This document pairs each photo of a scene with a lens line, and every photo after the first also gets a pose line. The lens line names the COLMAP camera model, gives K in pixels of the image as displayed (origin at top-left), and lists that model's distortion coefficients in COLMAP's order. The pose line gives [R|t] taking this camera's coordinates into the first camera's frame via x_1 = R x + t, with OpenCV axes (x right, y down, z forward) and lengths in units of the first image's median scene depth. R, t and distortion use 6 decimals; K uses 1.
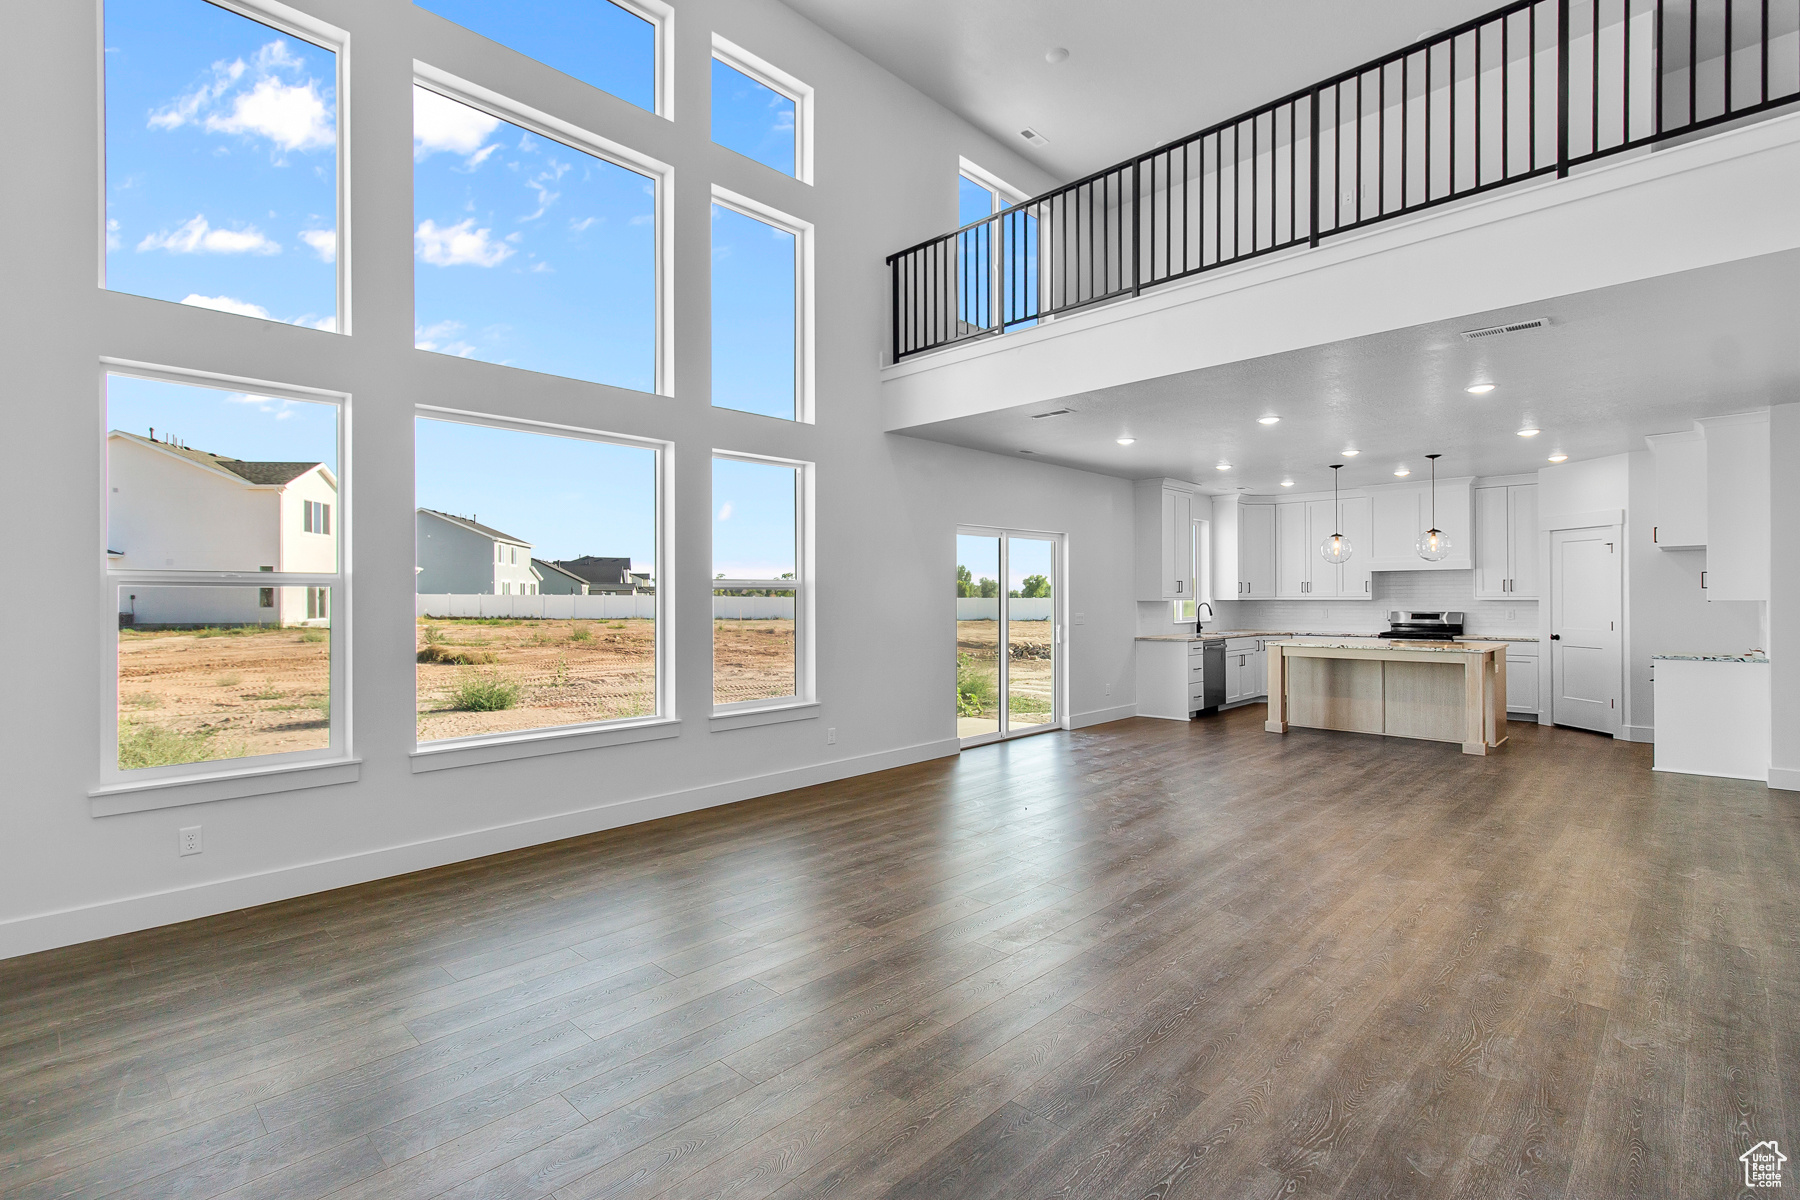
lens RADIAL K [[838.4, 0, 903.7], [0, 838.4, 588.4], [0, 0, 1]] dist [0.005395, -0.000028]
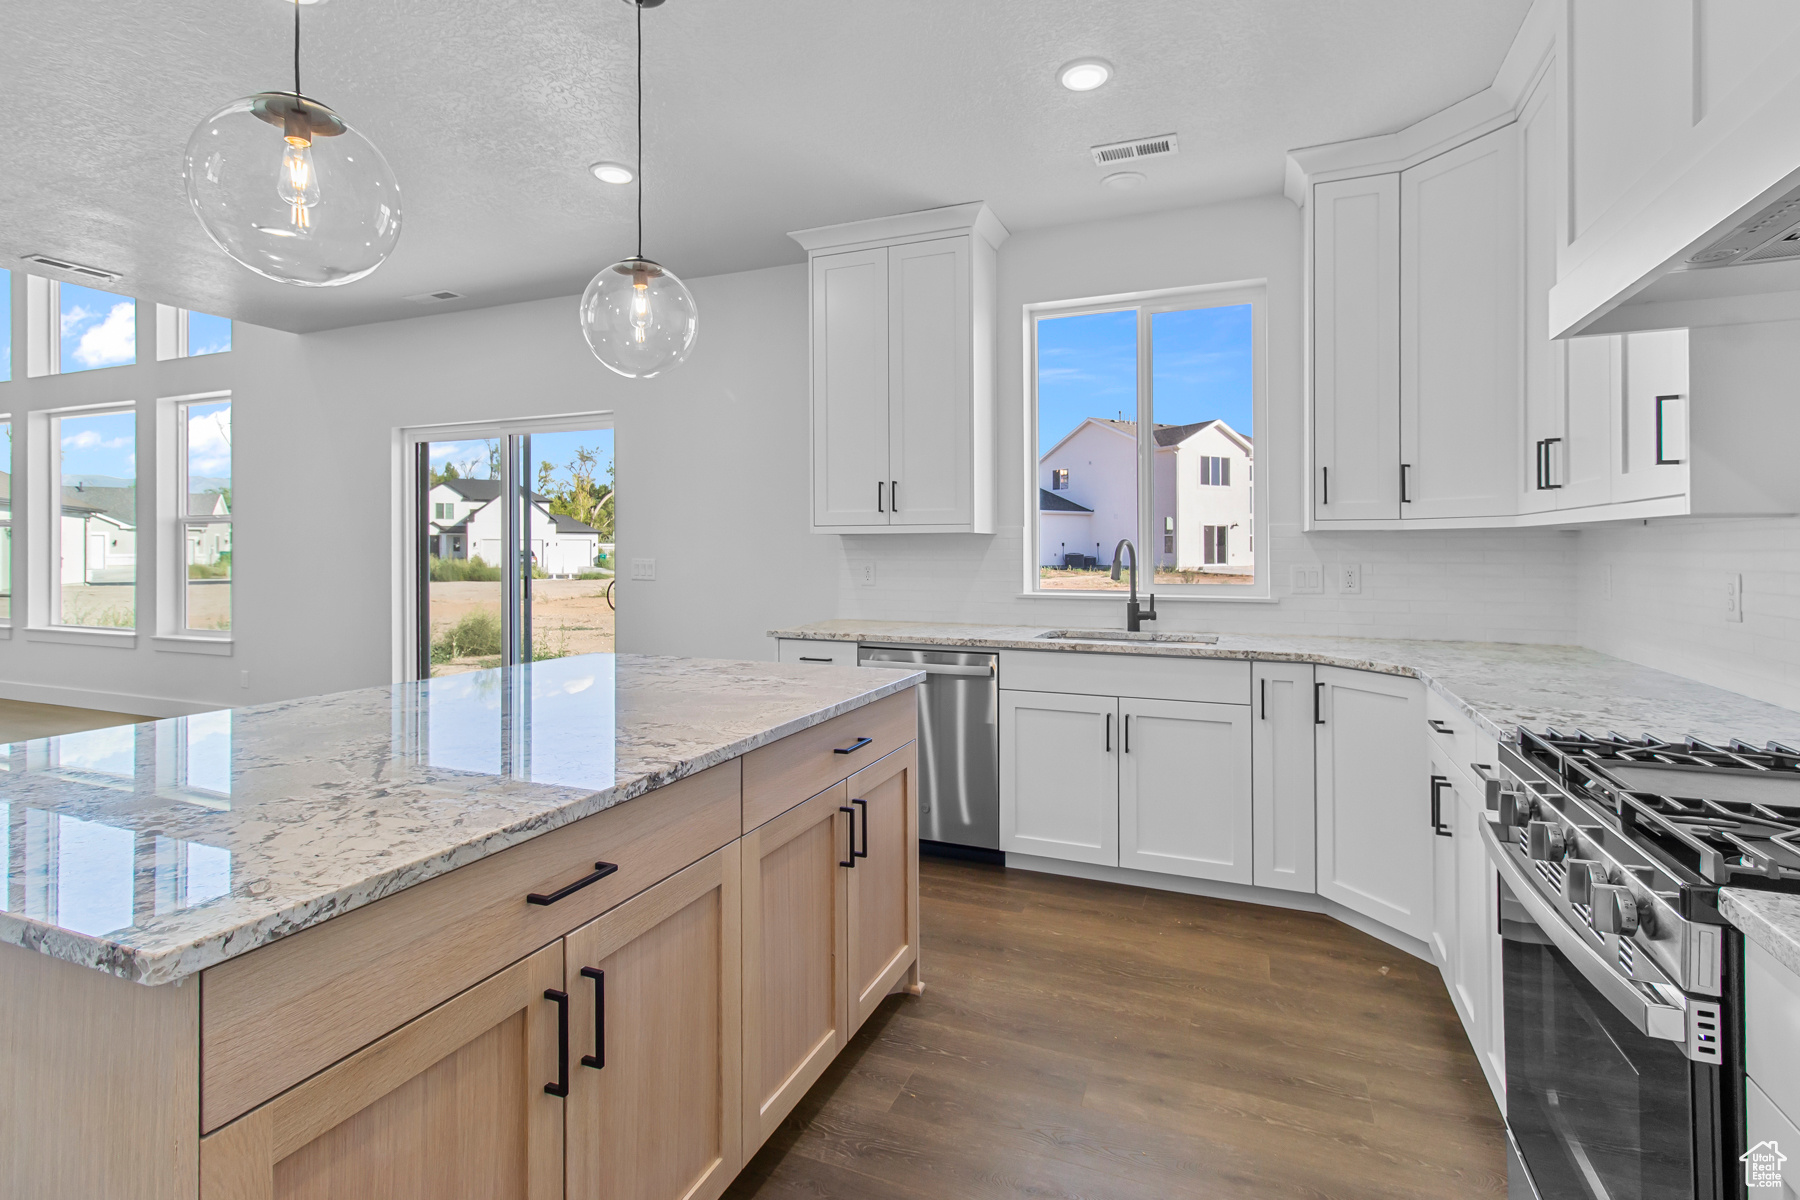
lens RADIAL K [[850.5, 0, 903.8], [0, 850.5, 541.8], [0, 0, 1]] dist [0.000881, -0.000061]
pose [[0.373074, -0.002166, -0.927799, 0.990798], [0.007080, 0.999975, 0.000512, 0.026150], [0.927775, -0.006760, 0.373080, 1.238847]]
